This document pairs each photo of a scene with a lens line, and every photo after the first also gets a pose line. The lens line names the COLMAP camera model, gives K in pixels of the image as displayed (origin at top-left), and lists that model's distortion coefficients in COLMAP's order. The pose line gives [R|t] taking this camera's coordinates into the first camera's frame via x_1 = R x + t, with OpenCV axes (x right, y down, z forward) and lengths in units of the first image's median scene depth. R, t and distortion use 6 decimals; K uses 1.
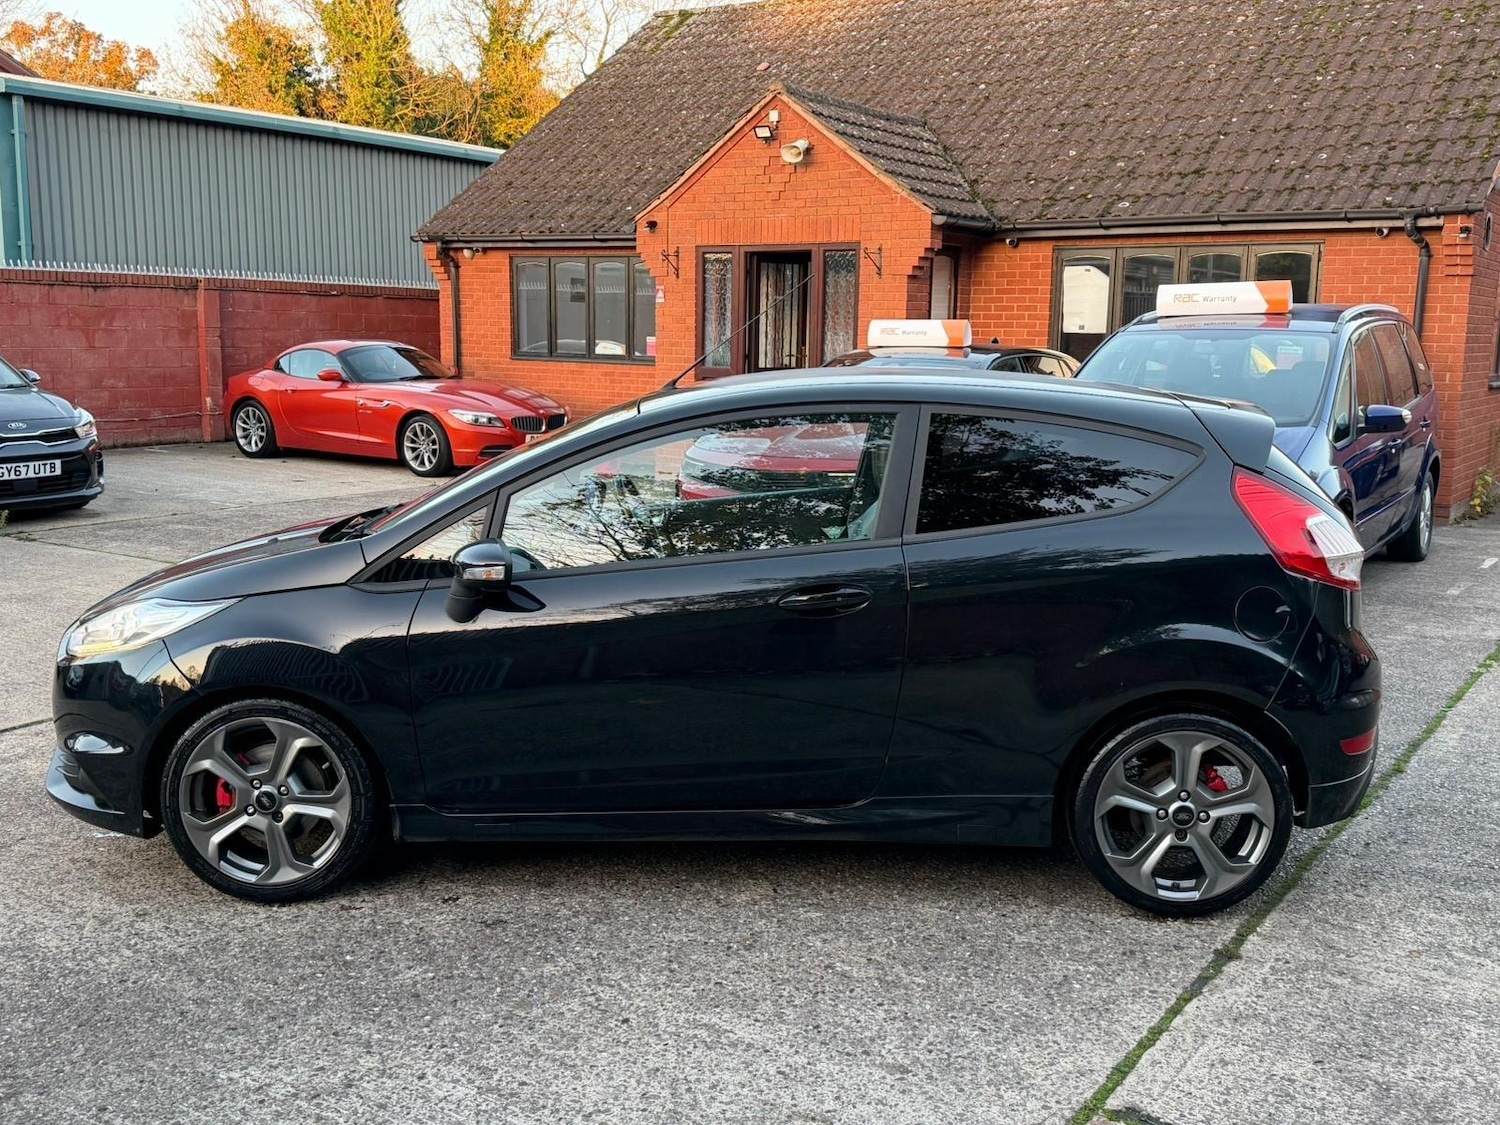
lens RADIAL K [[1491.3, 0, 750.0], [0, 1491.3, 562.5], [0, 0, 1]] dist [0.168777, -0.342811]
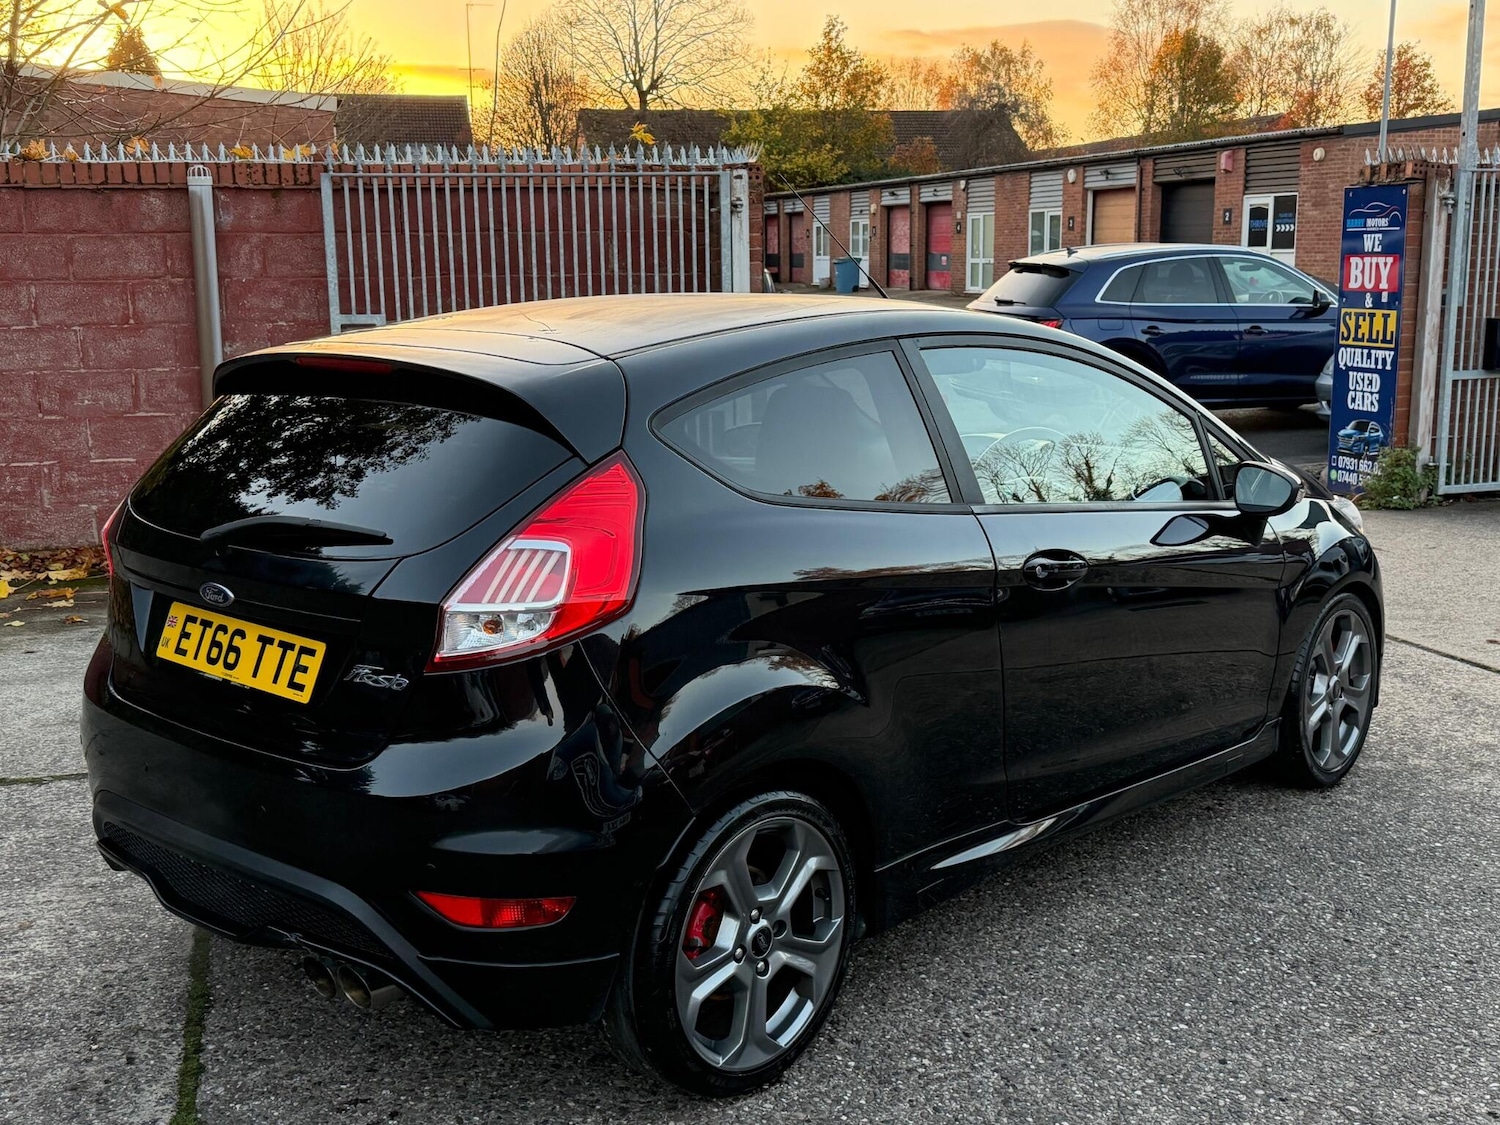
lens RADIAL K [[1662.0, 0, 765.9], [0, 1662.0, 568.3], [0, 0, 1]] dist [0.209804, -0.484762]
pose [[-0.639091, 0.138298, -0.756595, 0.221912], [-0.120243, 0.953640, 0.275884, -0.069950], [0.759673, 0.267291, -0.592834, 0.467300]]
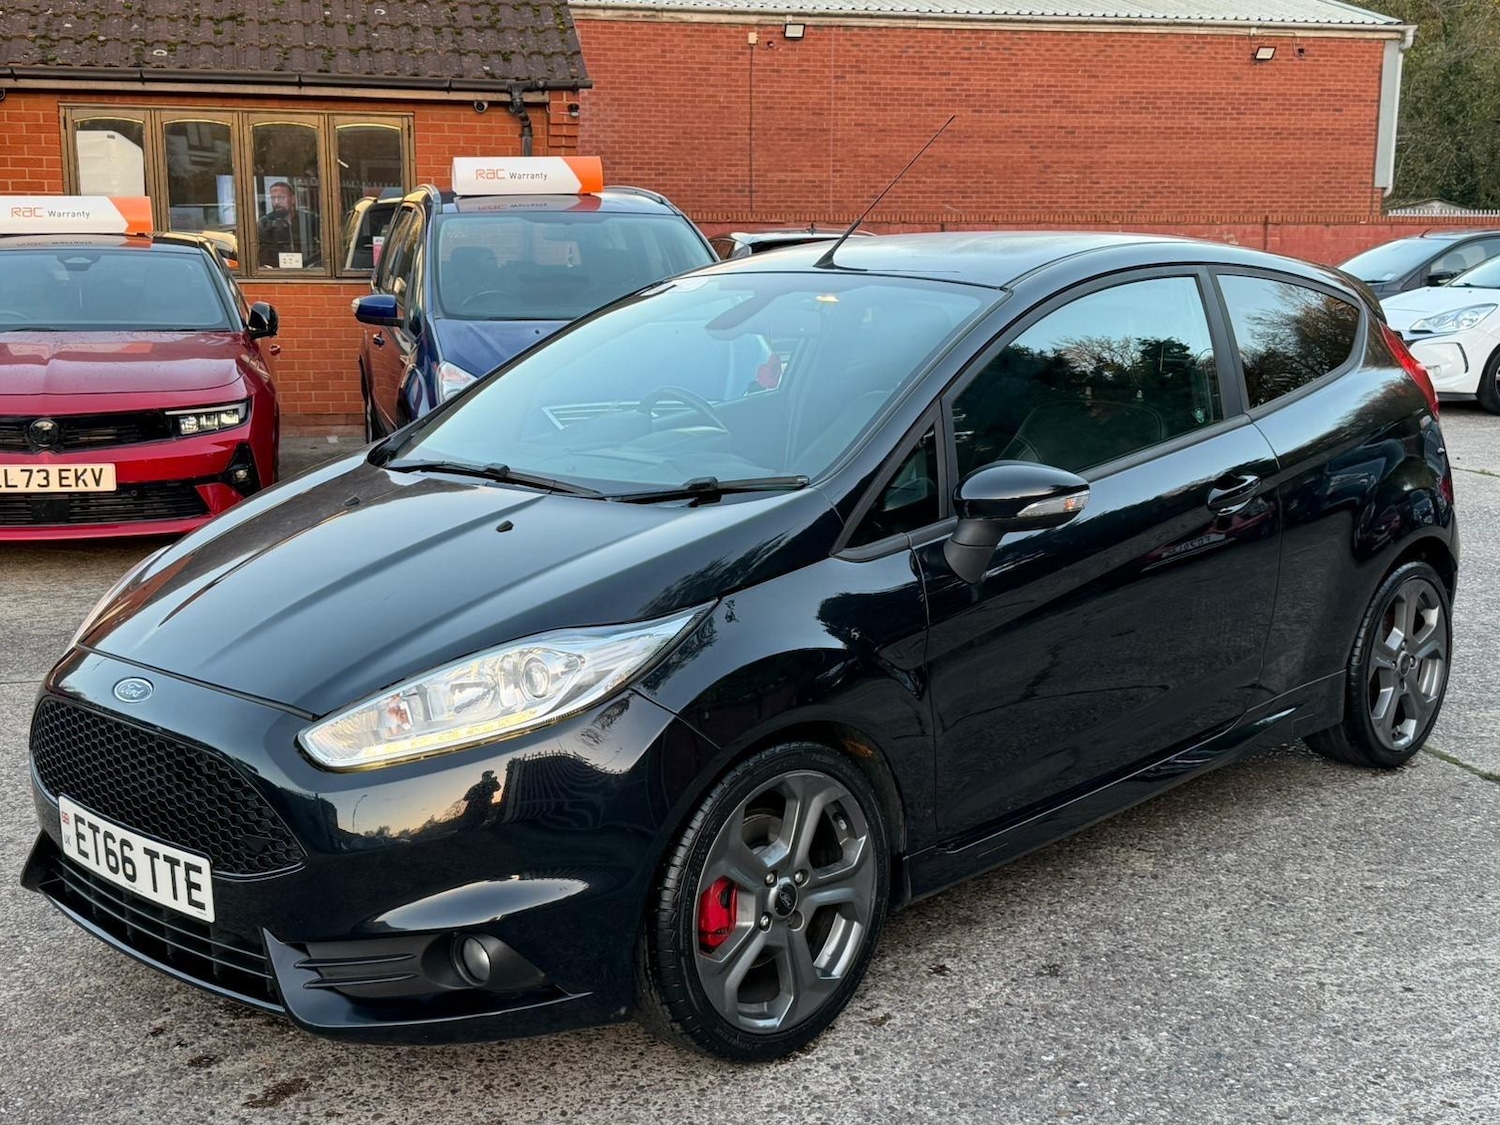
lens RADIAL K [[1815.3, 0, 750.0], [0, 1815.3, 562.5], [0, 0, 1]] dist [0.263720, -0.693330]
pose [[0.667049, -0.142574, 0.731244, -0.234392], [0.125437, 0.988999, 0.078405, -0.013601], [-0.734378, 0.039426, 0.677595, 0.123230]]
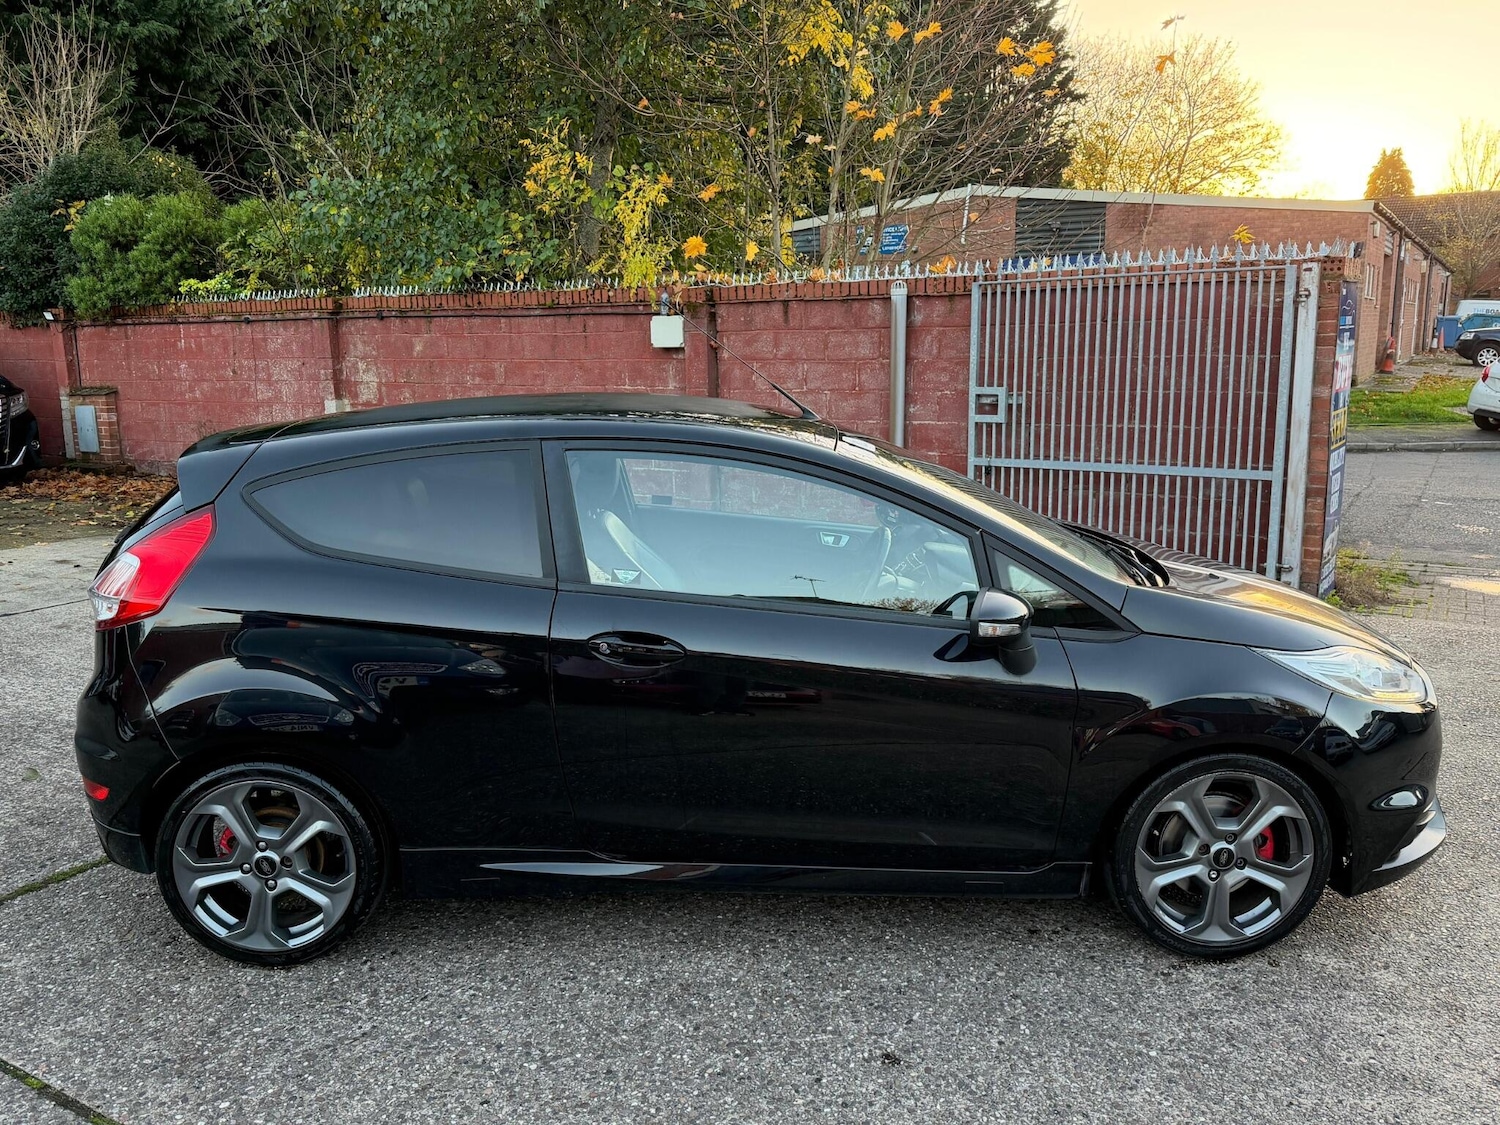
lens RADIAL K [[1208.1, 0, 750.0], [0, 1208.1, 562.5], [0, 0, 1]] dist [0.129785, -0.258982]
pose [[-0.998852, 0.011398, -0.046535, 0.007220], [-0.005117, 0.940360, 0.340144, -0.089274], [0.047636, 0.339991, -0.939221, 0.537984]]
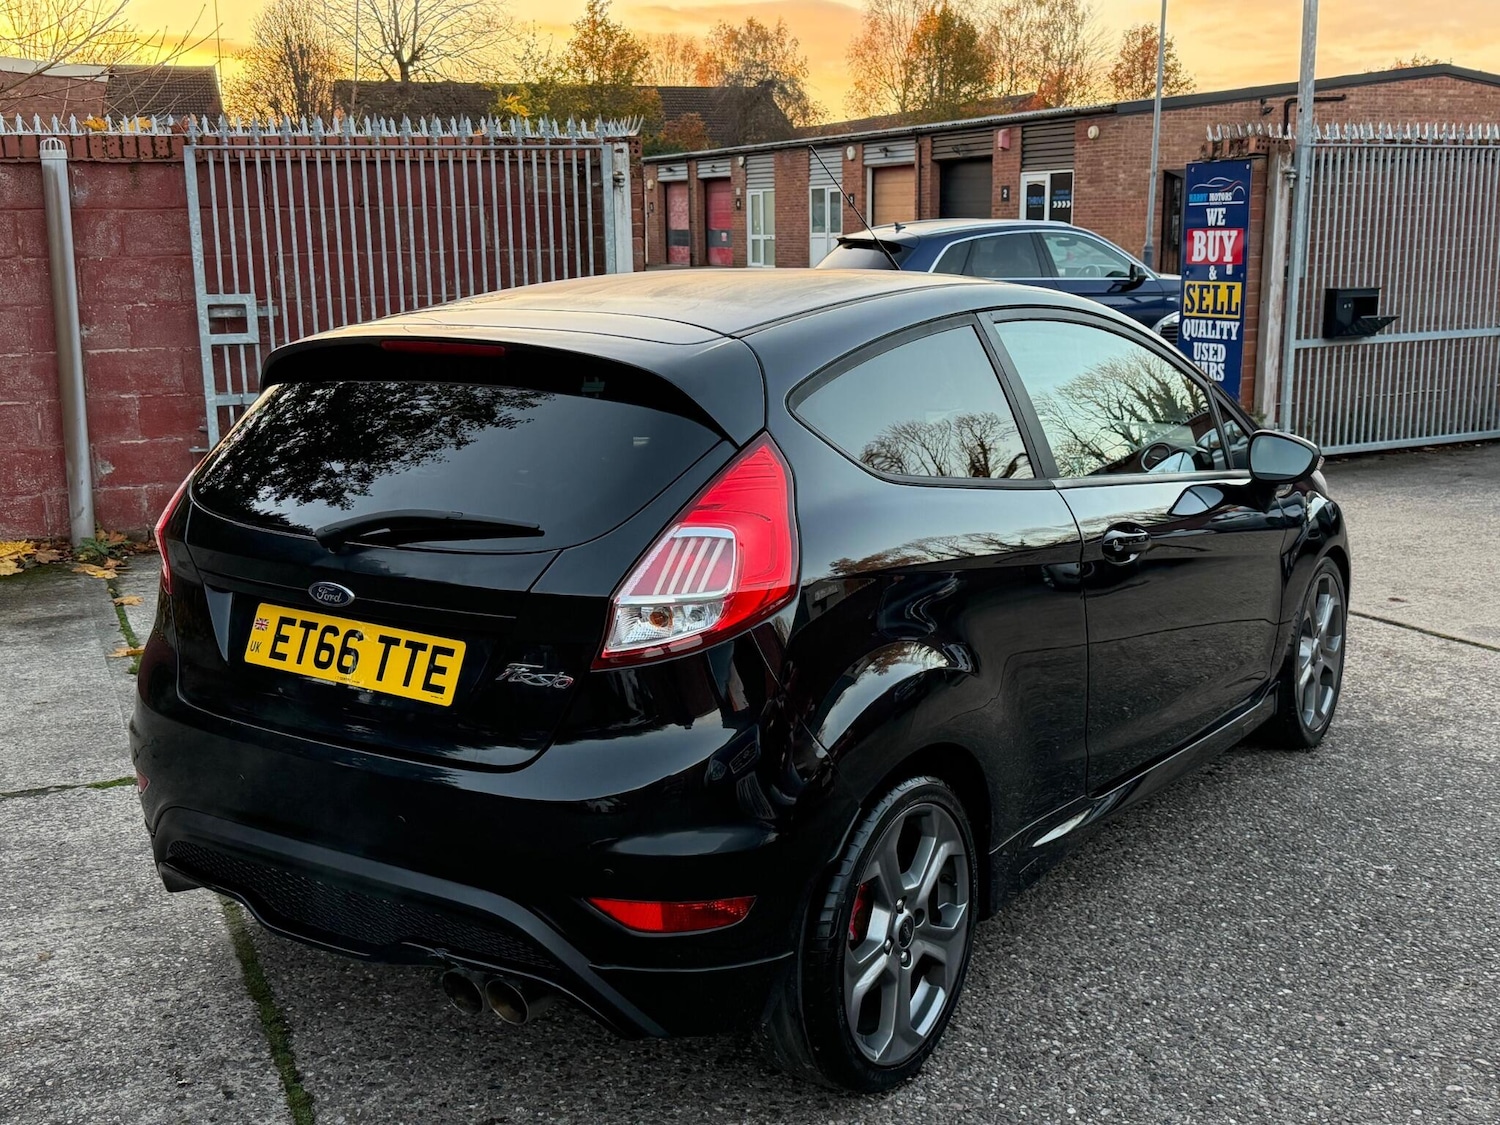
lens RADIAL K [[1661.7, 0, 739.1], [0, 1661.7, 563.1], [0, 0, 1]] dist [0.210135, -0.488604]
pose [[-0.537102, 0.163729, -0.827474, 0.242324], [-0.126234, 0.954332, 0.270767, -0.063837], [0.834018, 0.249885, -0.491906, 0.429845]]
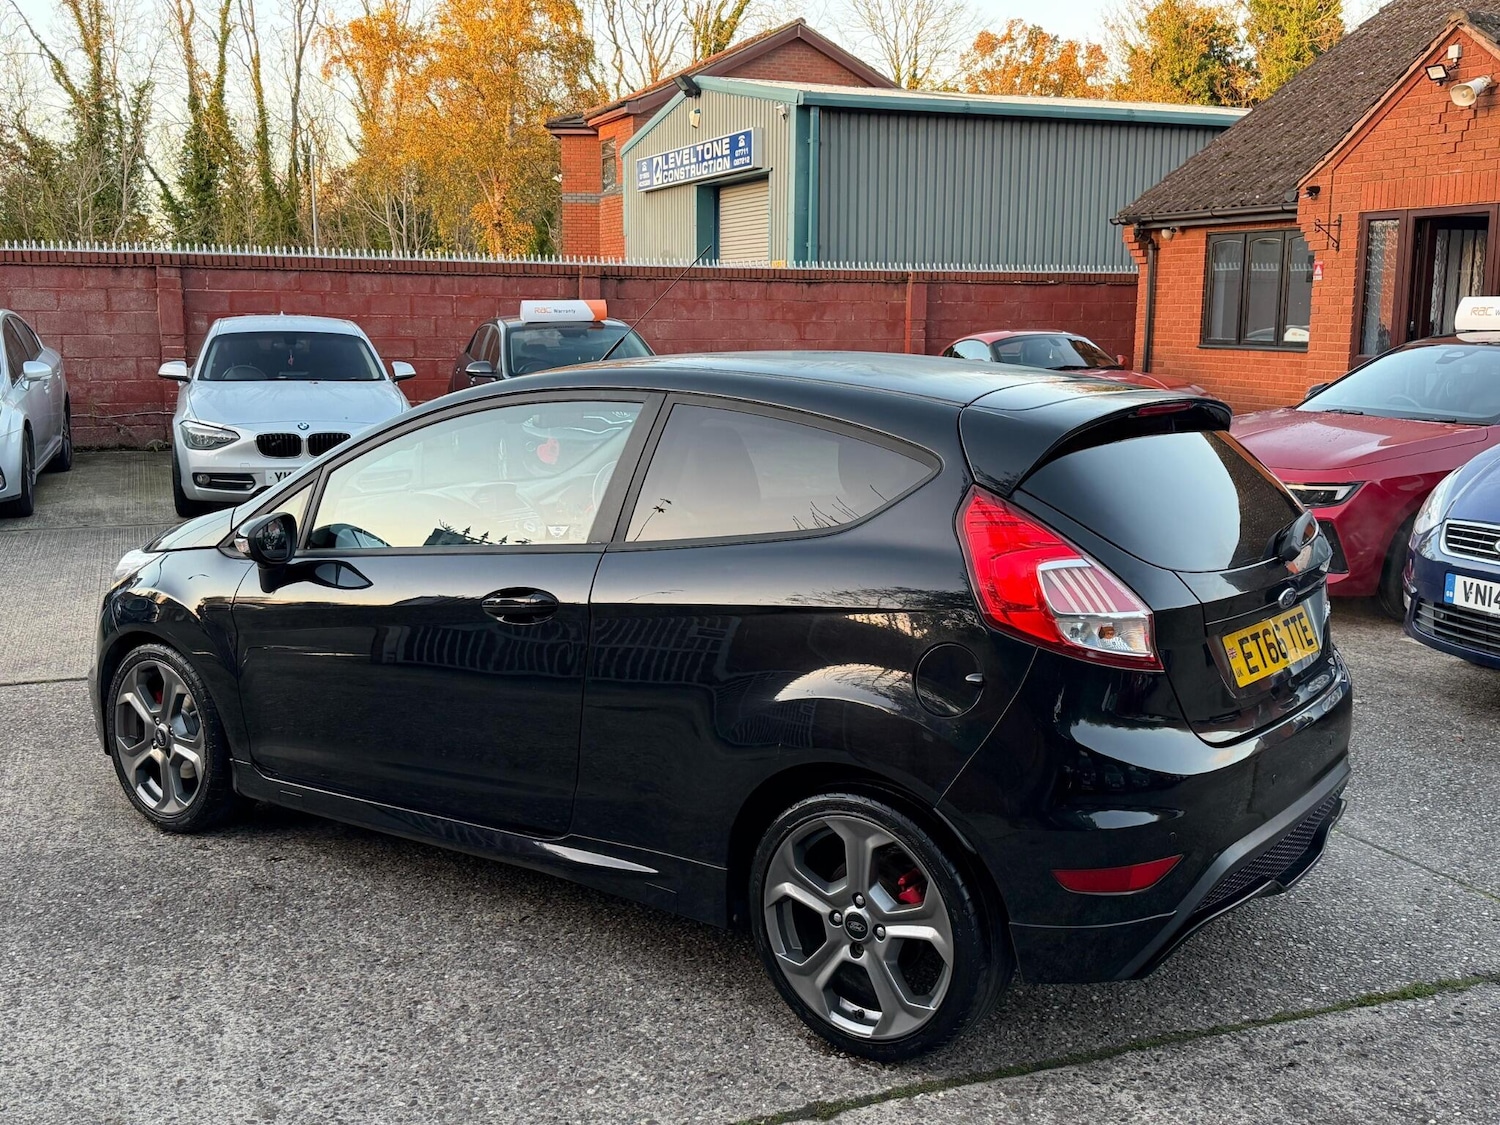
lens RADIAL K [[1535.4, 0, 747.6], [0, 1535.4, 564.0], [0, 0, 1]] dist [0.185343, -0.410703]
pose [[0.821274, 0.084193, -0.564288, 0.174870], [-0.083317, 0.996147, 0.027367, -0.009230], [0.564418, 0.024539, 0.825125, 0.078594]]
